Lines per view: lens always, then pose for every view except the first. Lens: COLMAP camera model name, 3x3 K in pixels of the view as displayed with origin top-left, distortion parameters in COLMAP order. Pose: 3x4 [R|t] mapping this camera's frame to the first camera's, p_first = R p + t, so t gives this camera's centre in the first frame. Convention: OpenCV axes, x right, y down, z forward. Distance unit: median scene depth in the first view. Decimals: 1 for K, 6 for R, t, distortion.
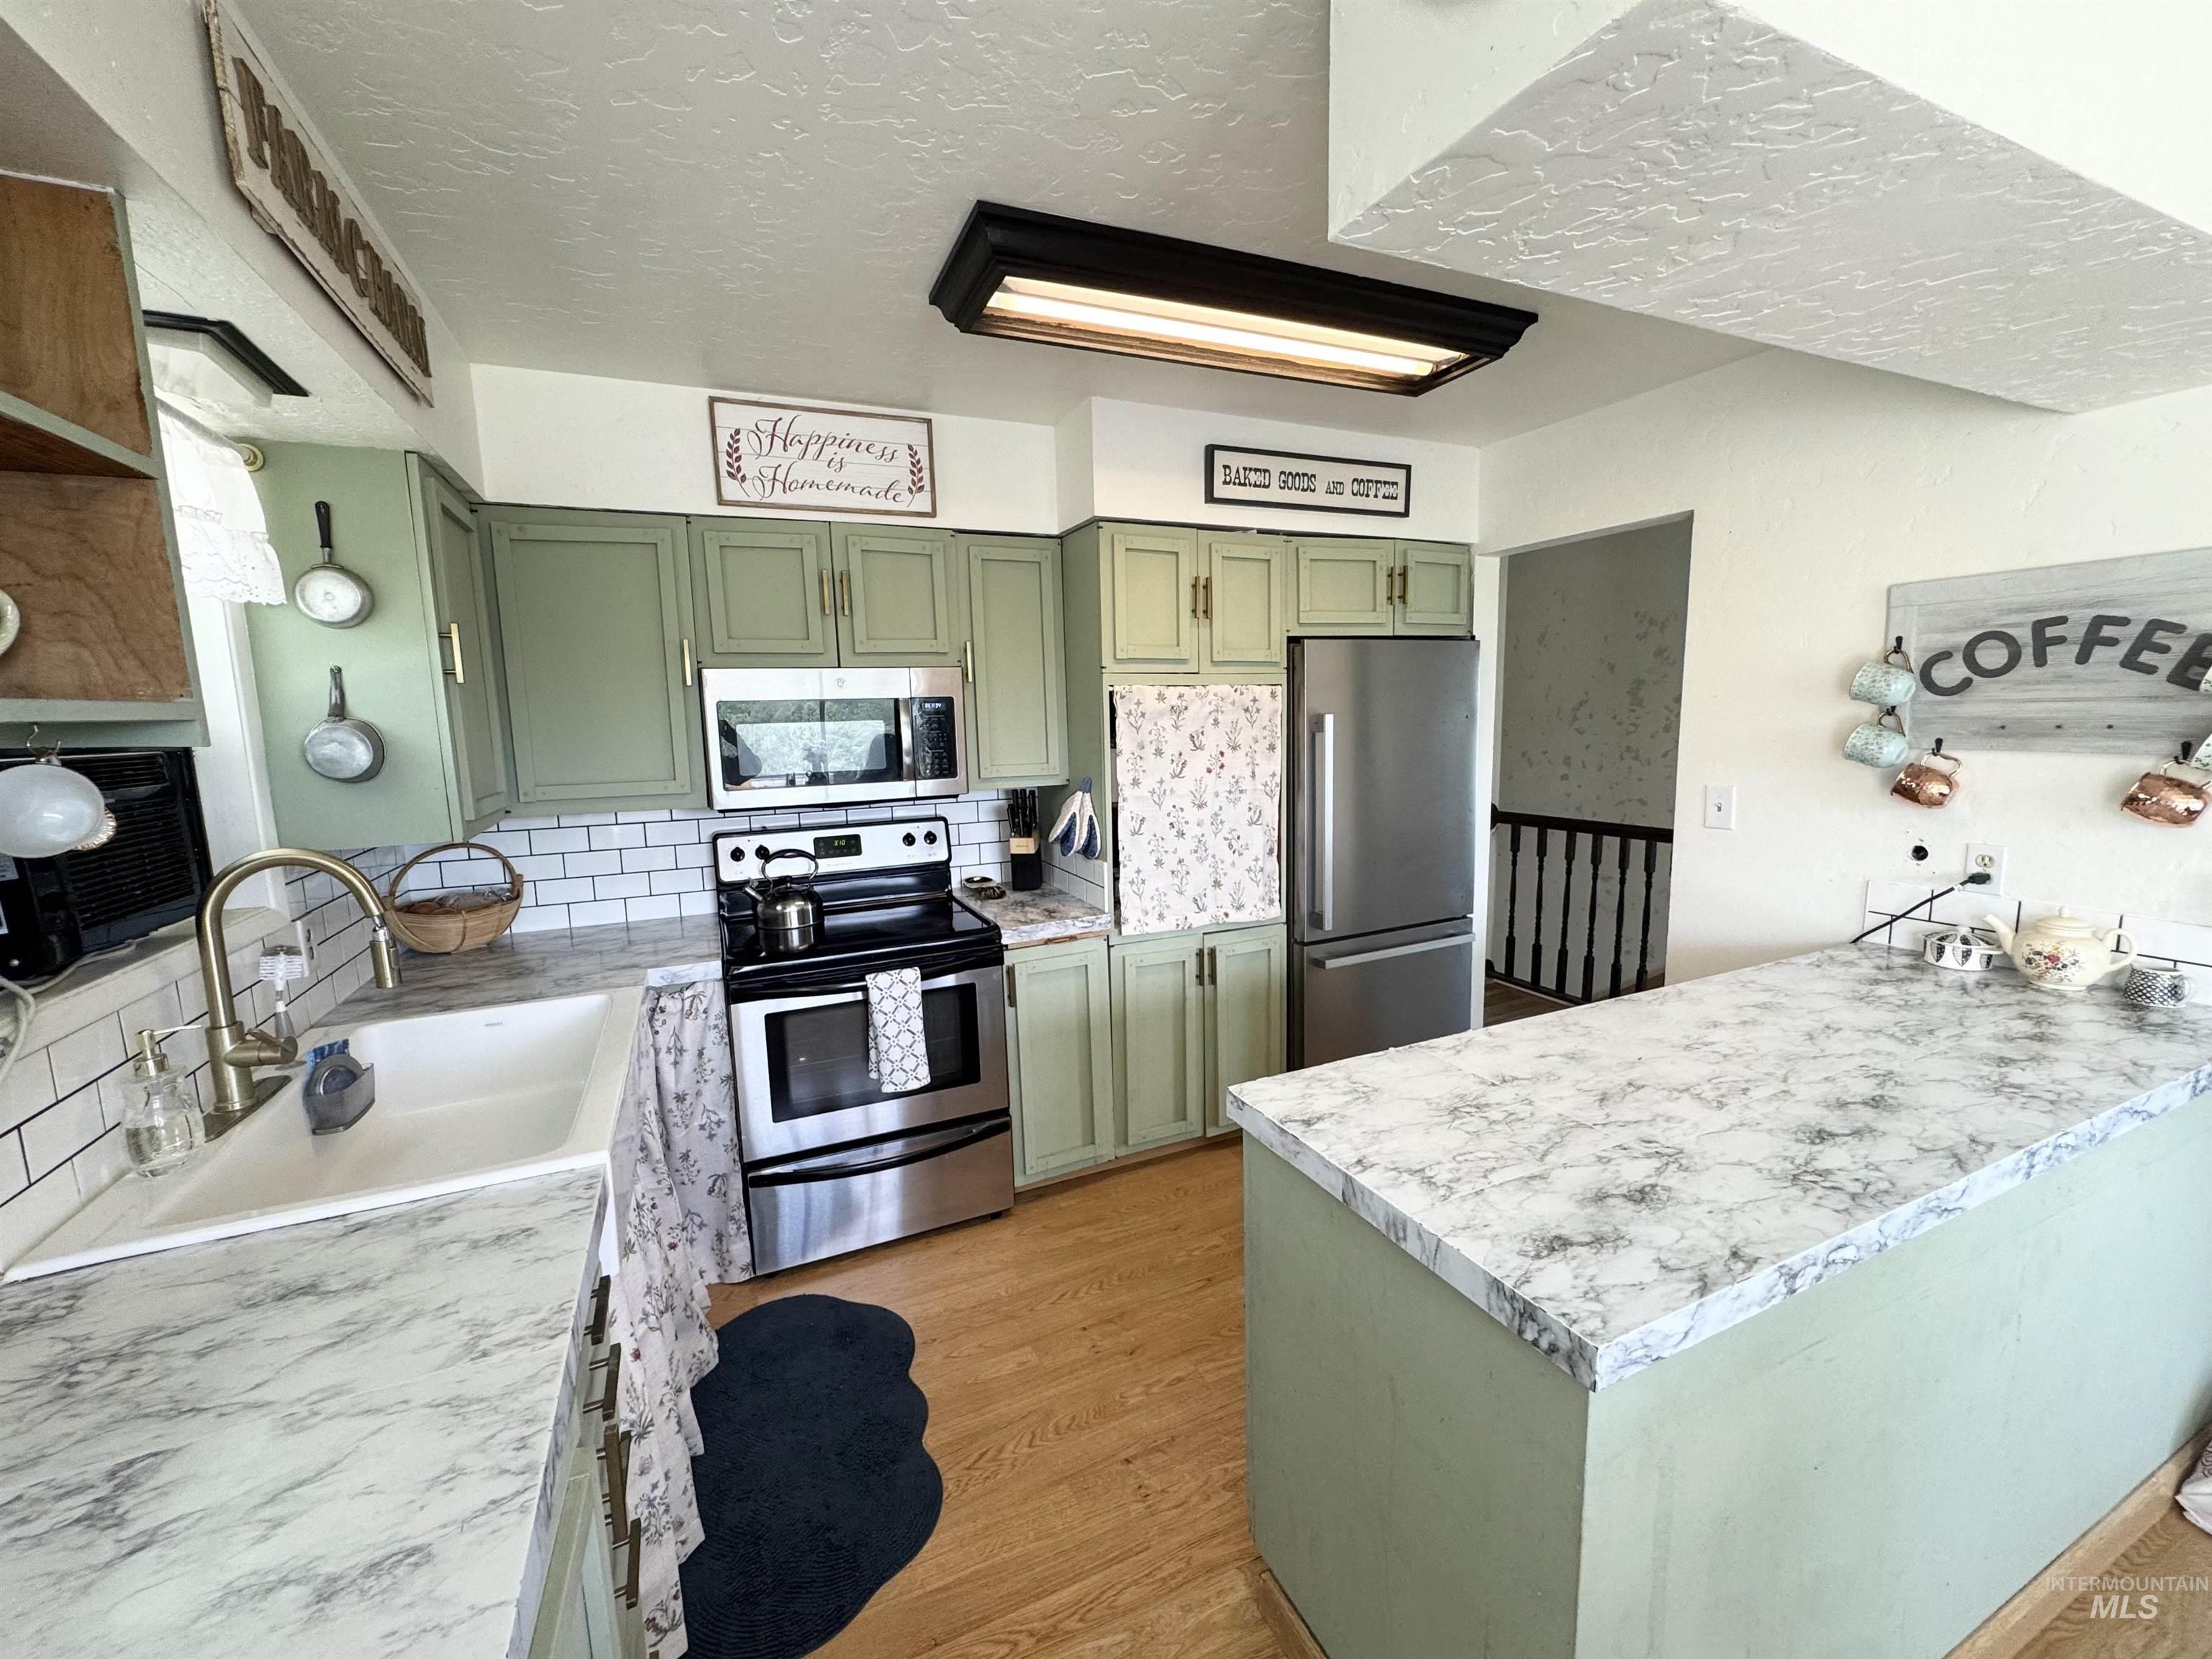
lens RADIAL K [[886.3, 0, 1106.0], [0, 886.3, 829.5], [0, 0, 1]] dist [-0.002297, -0.000726]
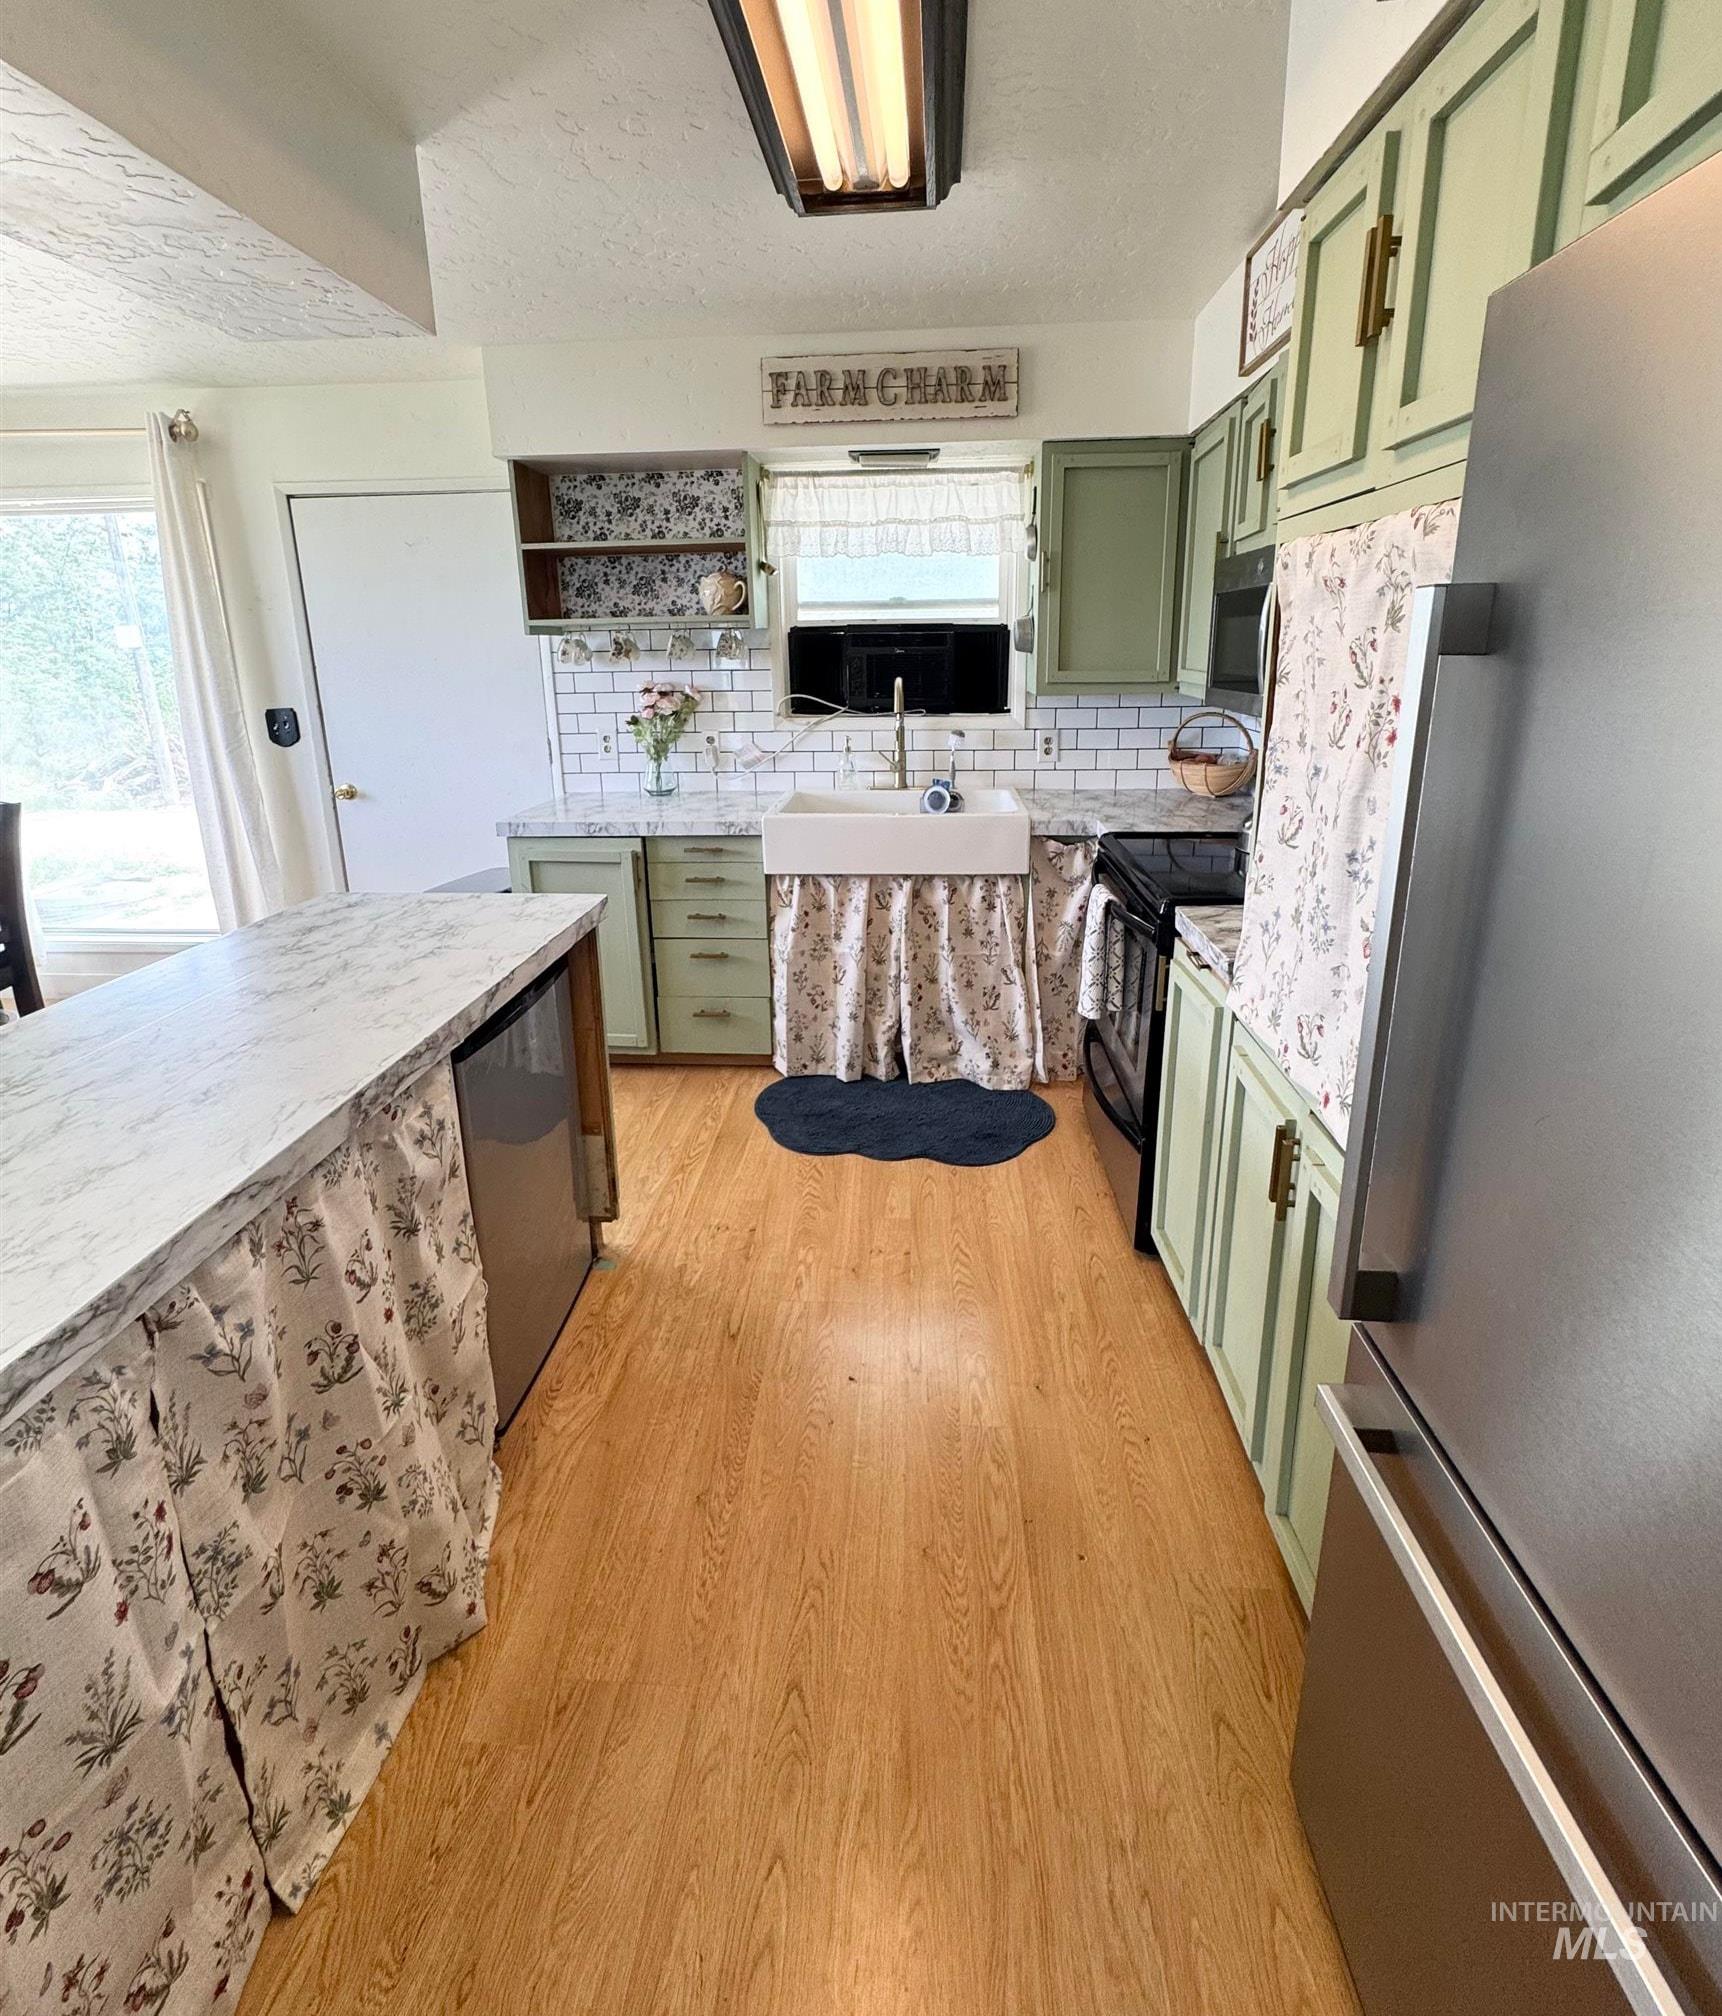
lens RADIAL K [[912.5, 0, 856.0], [0, 912.5, 860.9], [0, 0, 1]] dist [0.064088, -0.000050]
pose [[-0.477090, 0.221624, -0.850452, 0.854874], [-0.101389, 0.947341, 0.303751, -0.173566], [0.872987, 0.231143, -0.429496, 1.411501]]
